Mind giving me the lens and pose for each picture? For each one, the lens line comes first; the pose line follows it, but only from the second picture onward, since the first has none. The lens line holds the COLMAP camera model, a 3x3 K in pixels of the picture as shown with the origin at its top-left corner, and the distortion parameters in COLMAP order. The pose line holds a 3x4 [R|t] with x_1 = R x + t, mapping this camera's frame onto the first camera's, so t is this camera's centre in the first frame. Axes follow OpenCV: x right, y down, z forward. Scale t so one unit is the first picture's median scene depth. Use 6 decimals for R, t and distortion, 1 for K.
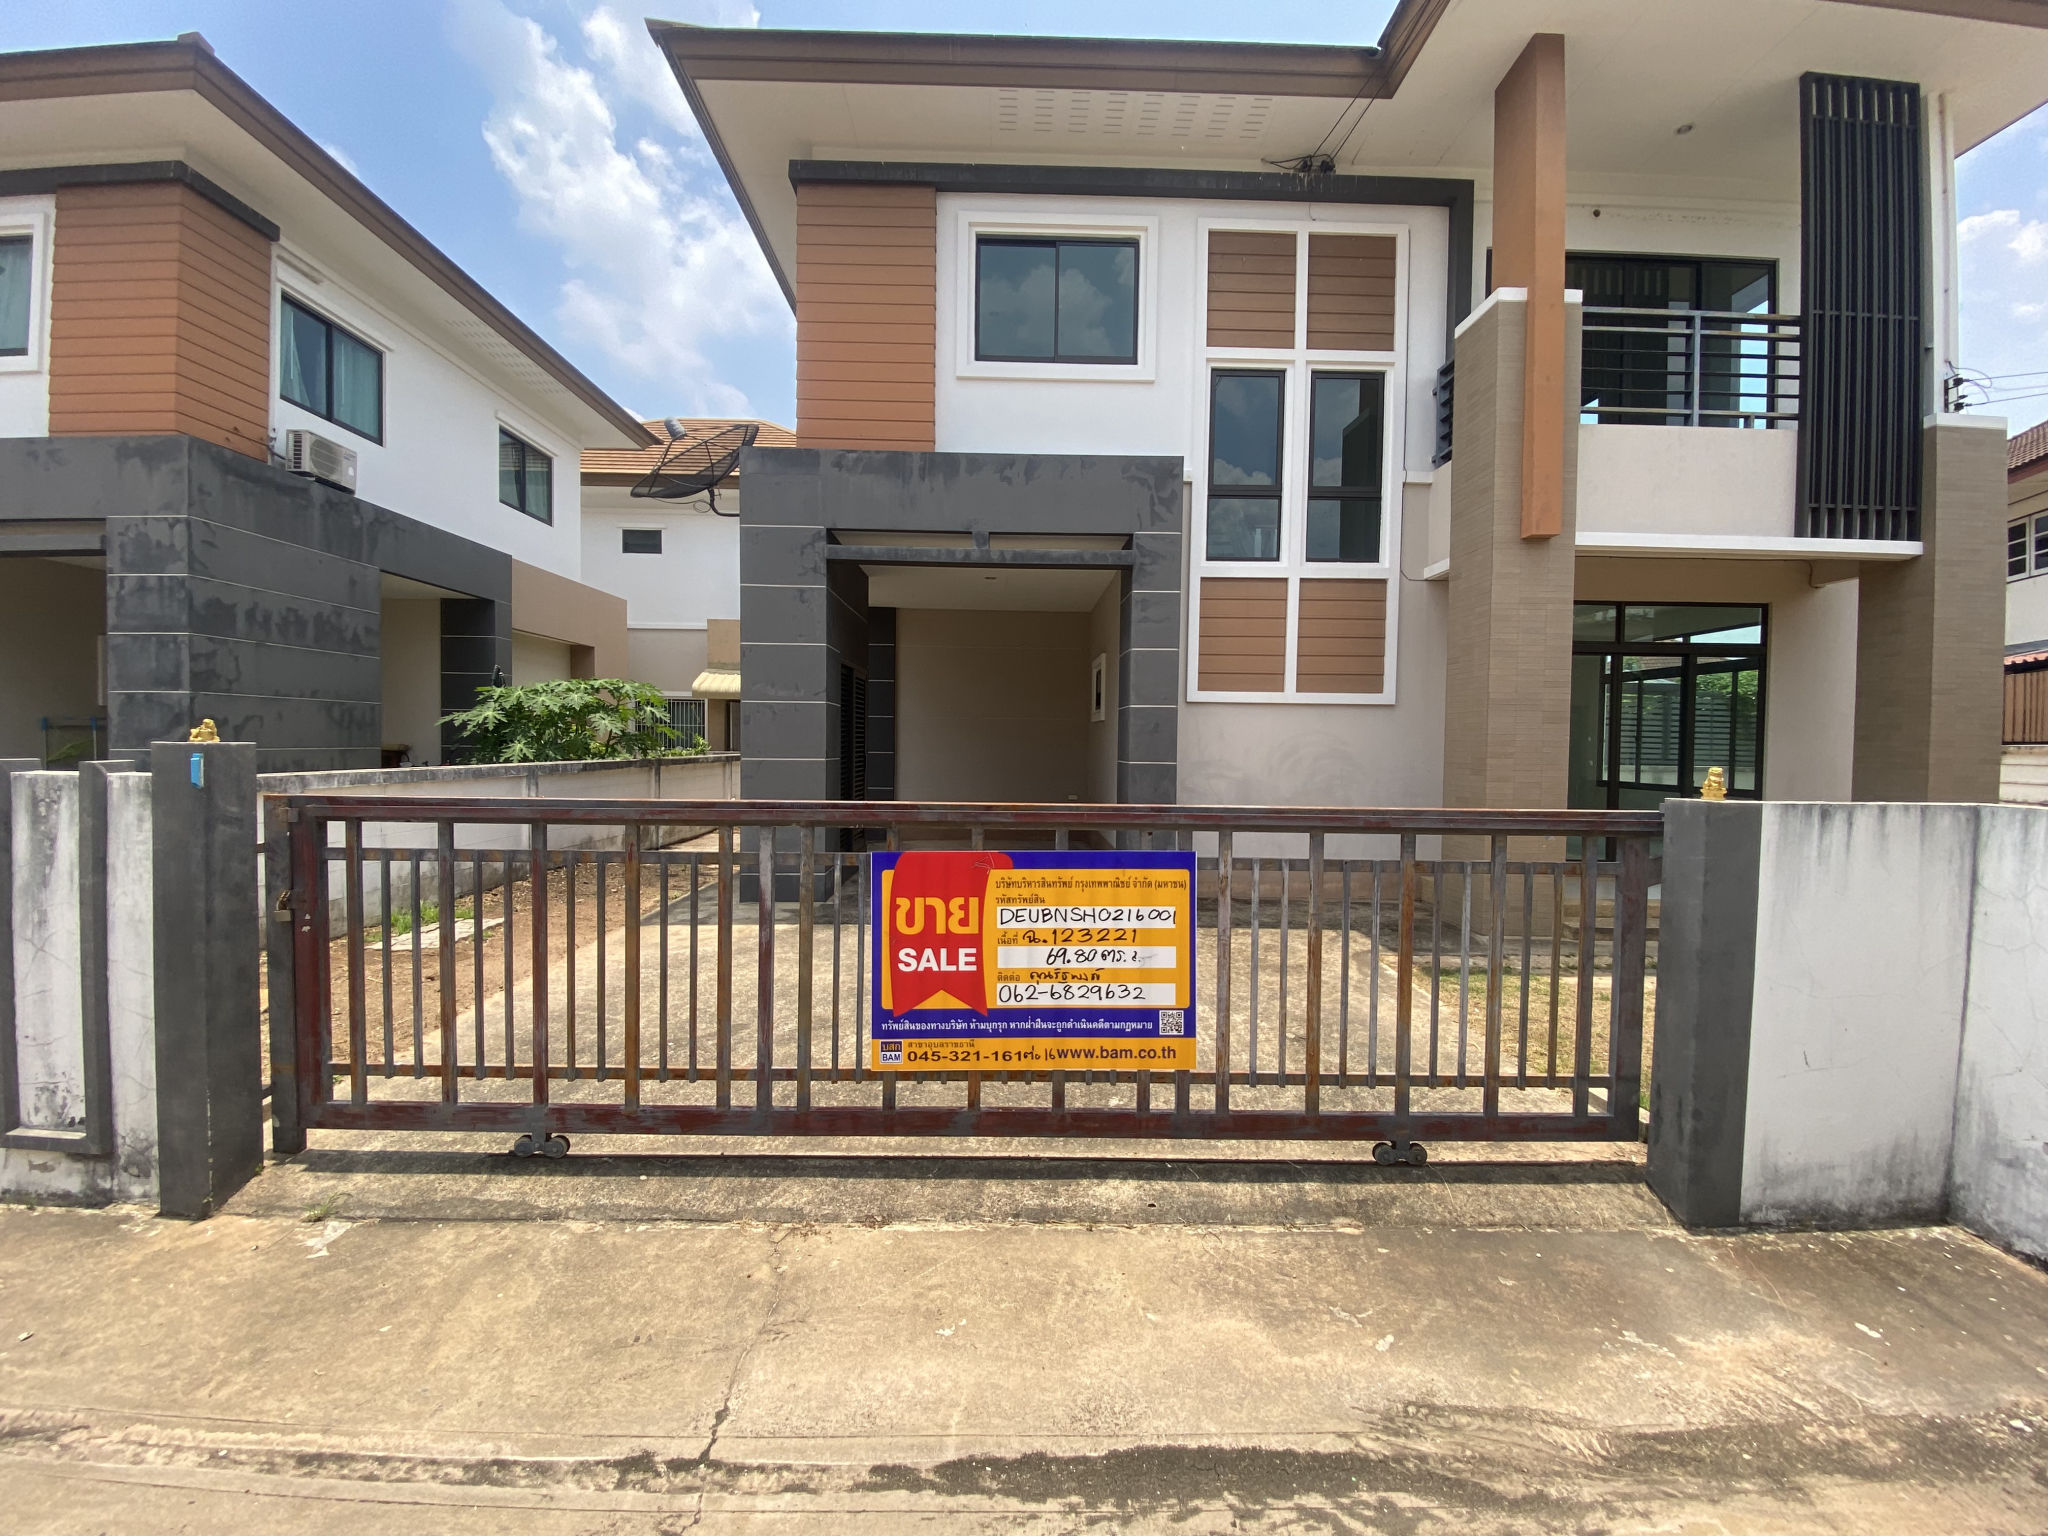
lens RADIAL K [[827.6, 0, 1022.8], [0, 827.6, 762.4], [0, 0, 1]] dist [0.041645, -0.034185]
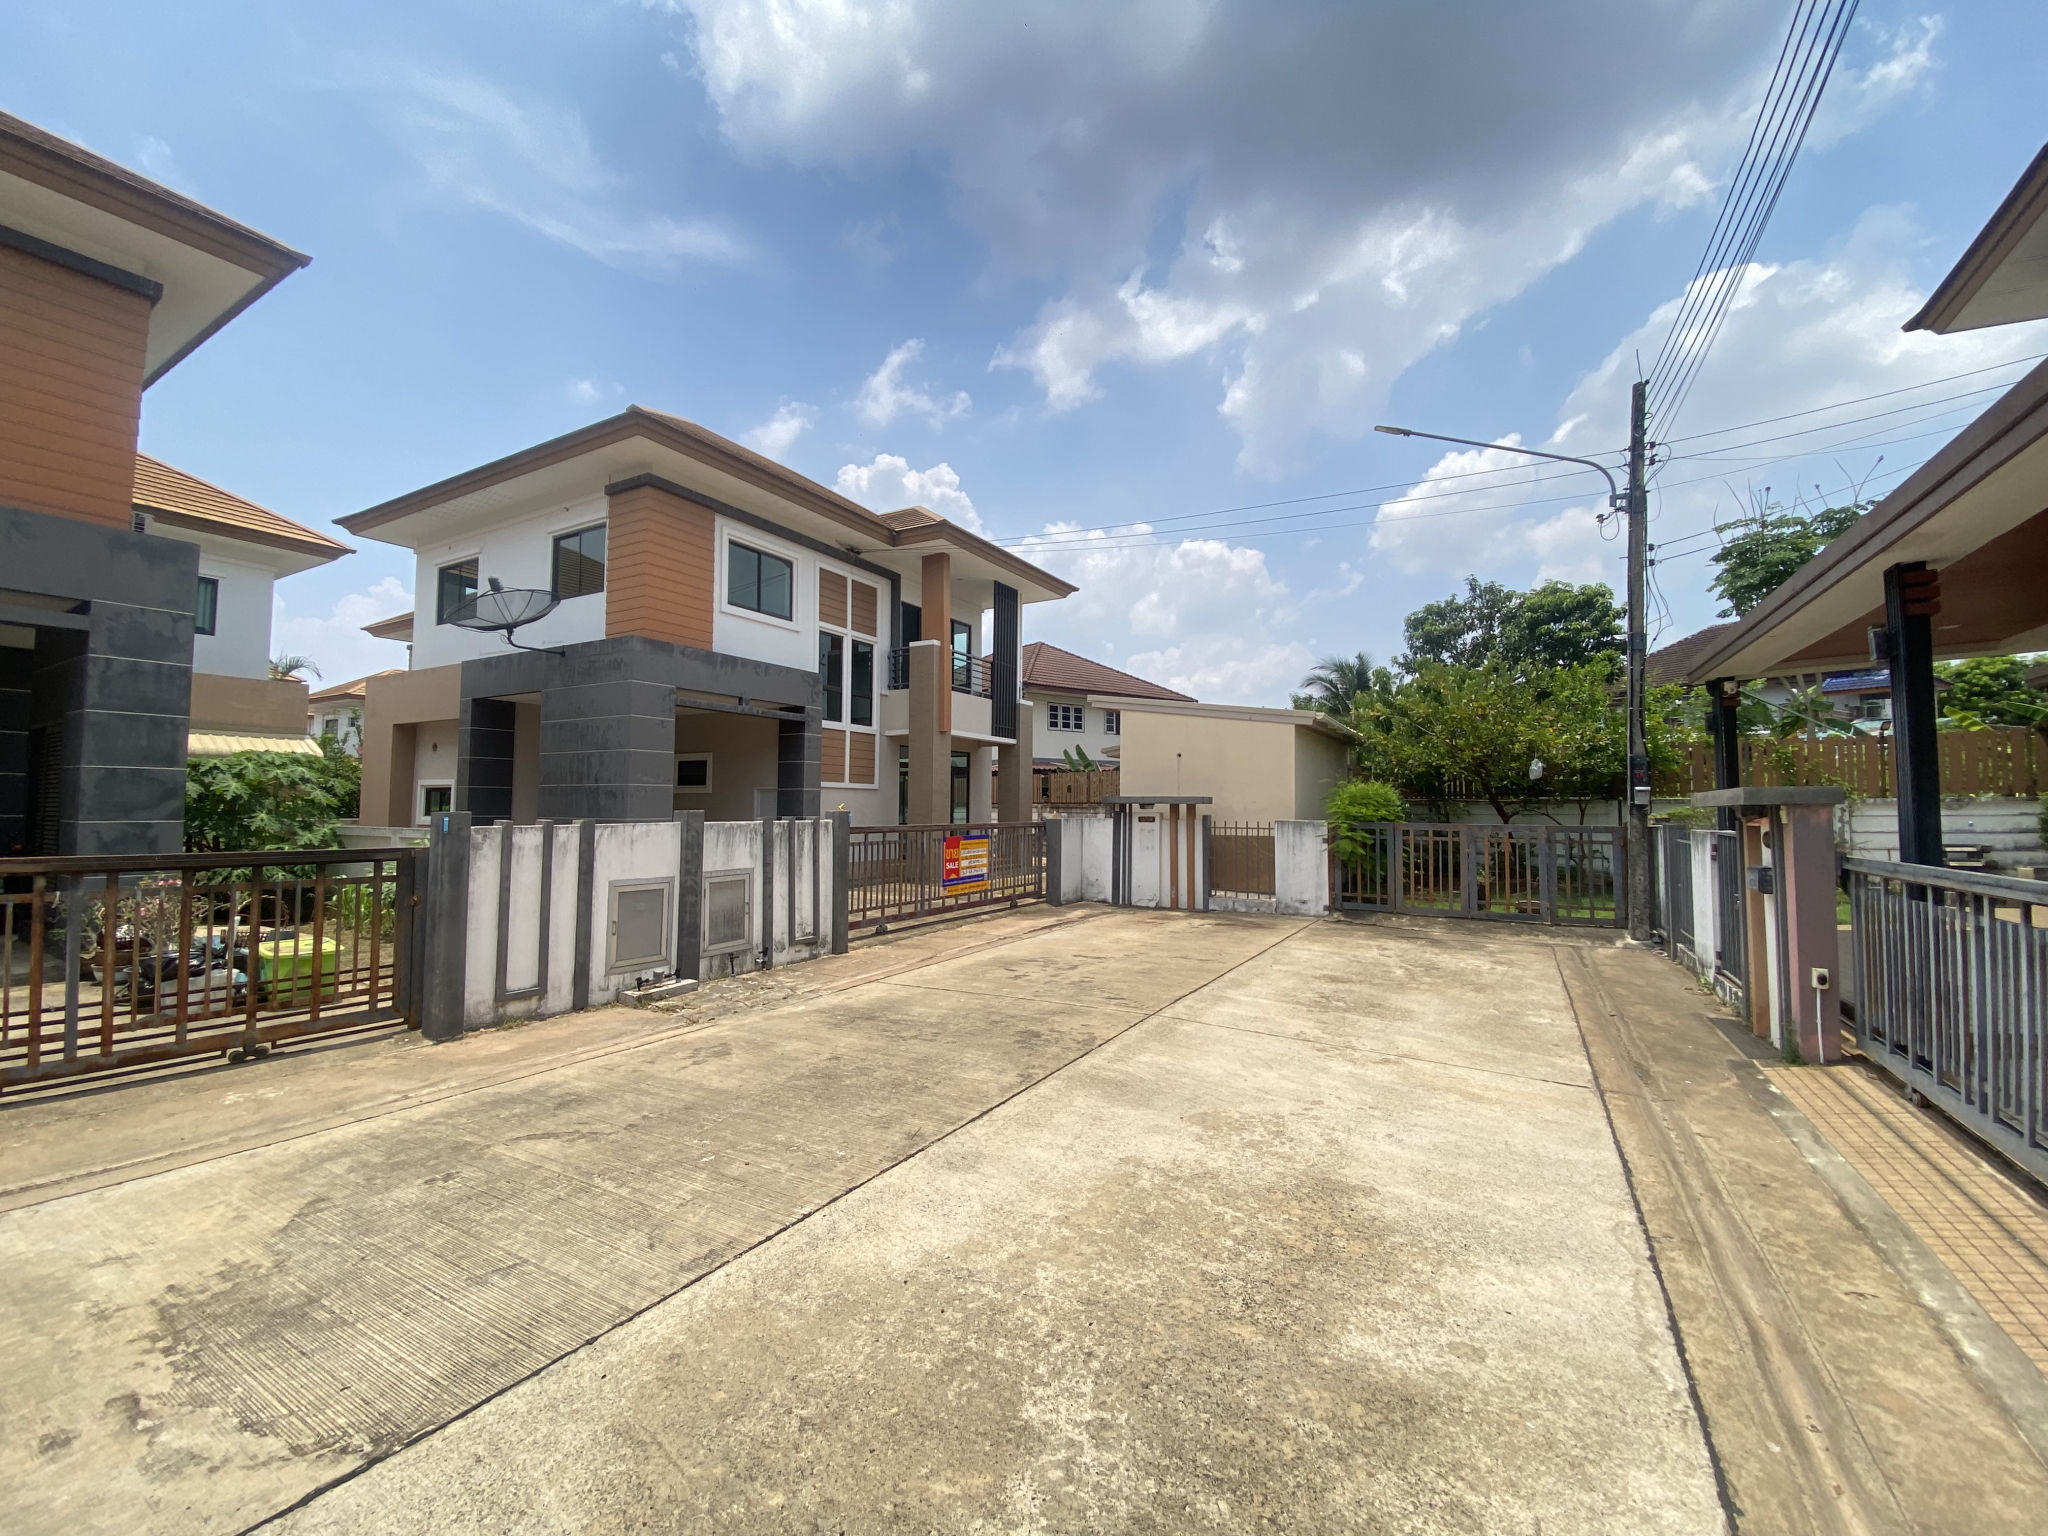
lens RADIAL K [[827.6, 0, 1022.8], [0, 827.6, 762.4], [0, 0, 1]] dist [0.041645, -0.034185]
pose [[0.514883, 0.037139, 0.856456, -1.409048], [0.021548, 0.998185, -0.056240, -0.006504], [-0.856990, 0.047412, 0.513148, -0.552191]]
